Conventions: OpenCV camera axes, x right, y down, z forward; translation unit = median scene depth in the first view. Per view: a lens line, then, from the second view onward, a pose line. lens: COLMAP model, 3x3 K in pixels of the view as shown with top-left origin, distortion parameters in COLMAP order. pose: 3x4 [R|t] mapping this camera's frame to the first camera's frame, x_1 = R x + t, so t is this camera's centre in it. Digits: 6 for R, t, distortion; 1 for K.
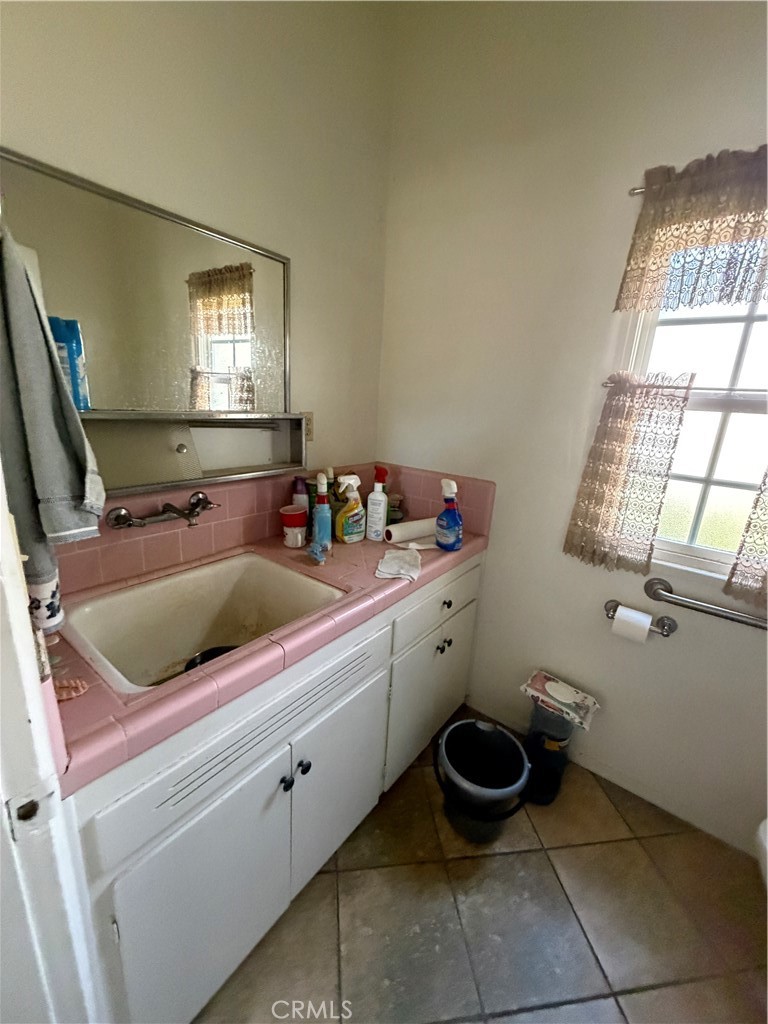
lens RADIAL K [[408.6, 0, 387.0], [0, 408.6, 509.1], [0, 0, 1]] dist [0.002755, -0.000635]
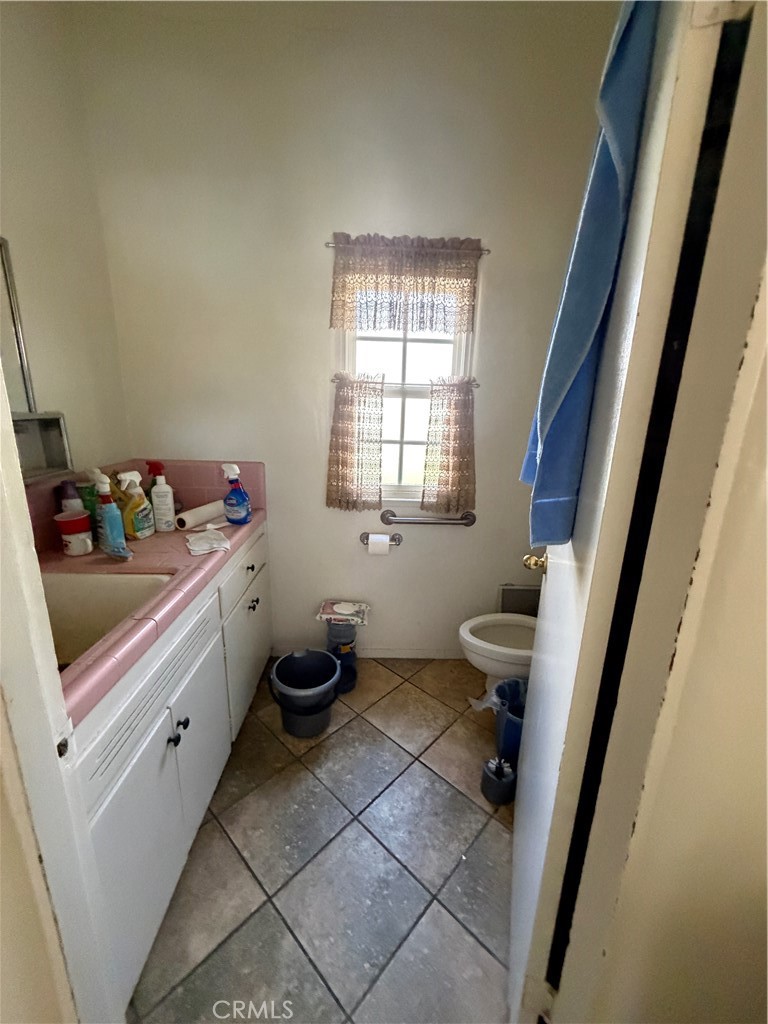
lens RADIAL K [[408.6, 0, 381.7], [0, 408.6, 511.2], [0, 0, 1]] dist [0.002755, -0.000635]
pose [[0.780229, -0.193282, 0.594882, -0.251682], [0.177849, 0.980357, 0.085265, 0.041443], [-0.599677, 0.039273, 0.799278, -0.193477]]
